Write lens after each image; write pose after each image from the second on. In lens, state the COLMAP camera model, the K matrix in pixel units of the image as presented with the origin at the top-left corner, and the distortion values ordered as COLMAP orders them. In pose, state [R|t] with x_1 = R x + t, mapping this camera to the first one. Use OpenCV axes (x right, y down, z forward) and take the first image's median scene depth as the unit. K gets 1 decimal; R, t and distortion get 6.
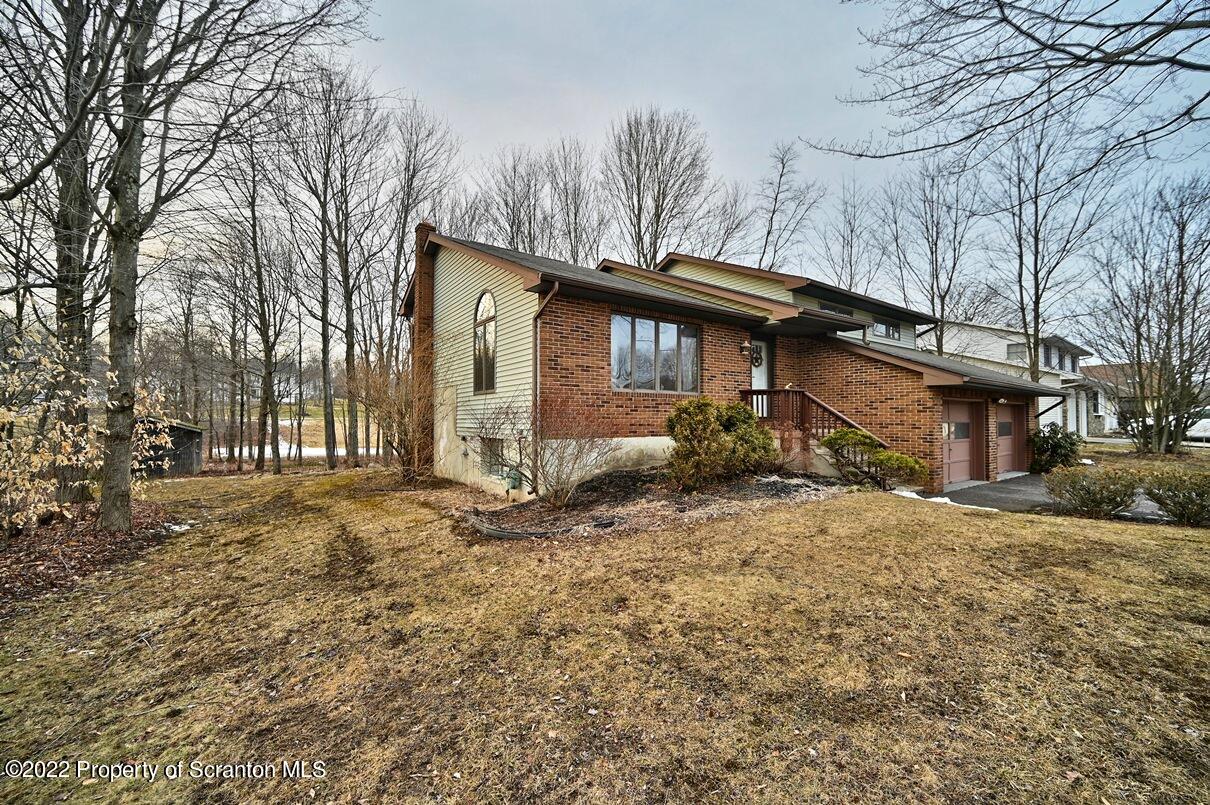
lens RADIAL K [[476.7, 0, 612.0], [0, 476.7, 404.0], [0, 0, 1]] dist [0.001644, 0.000823]
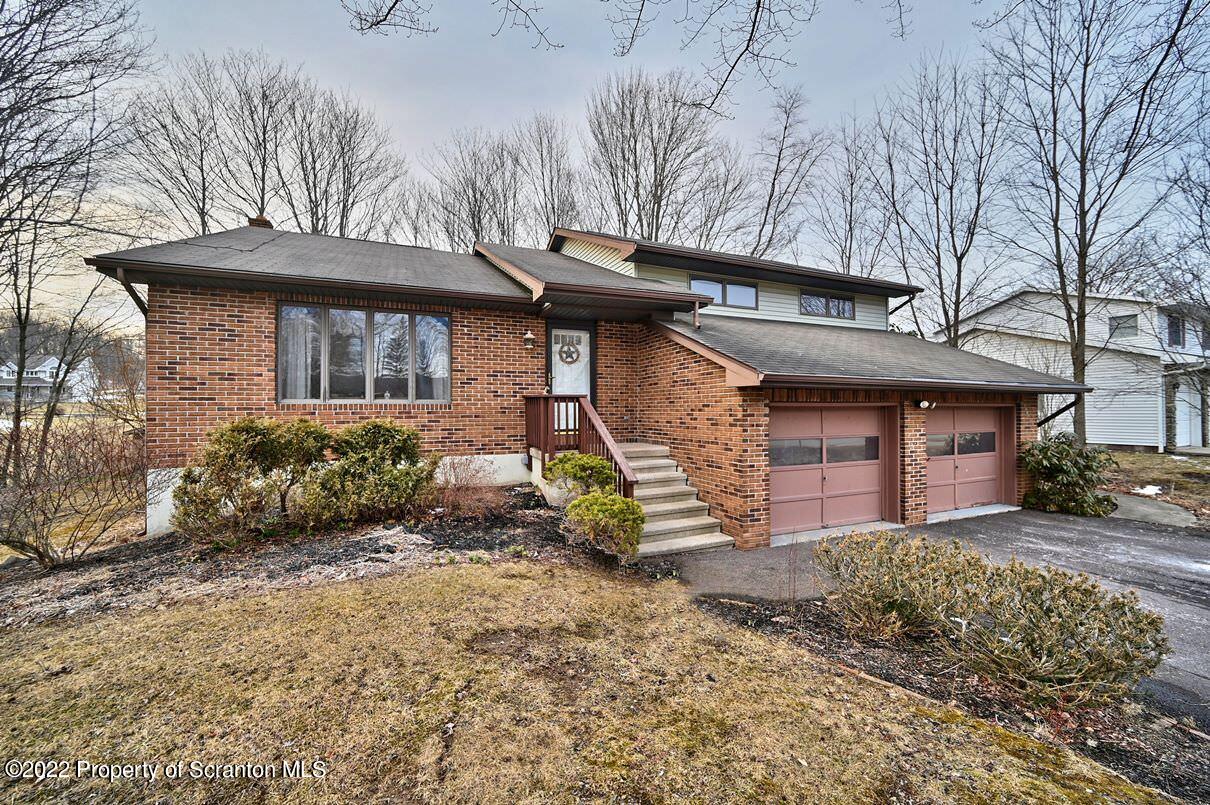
lens RADIAL K [[476.7, 0, 601.8], [0, 476.7, 409.9], [0, 0, 1]] dist [0.001644, 0.000823]
pose [[0.977366, -0.010851, -0.211276, 0.509511], [0.015266, 0.999698, 0.019280, -0.018208], [0.211002, -0.022069, 0.977236, 0.256138]]
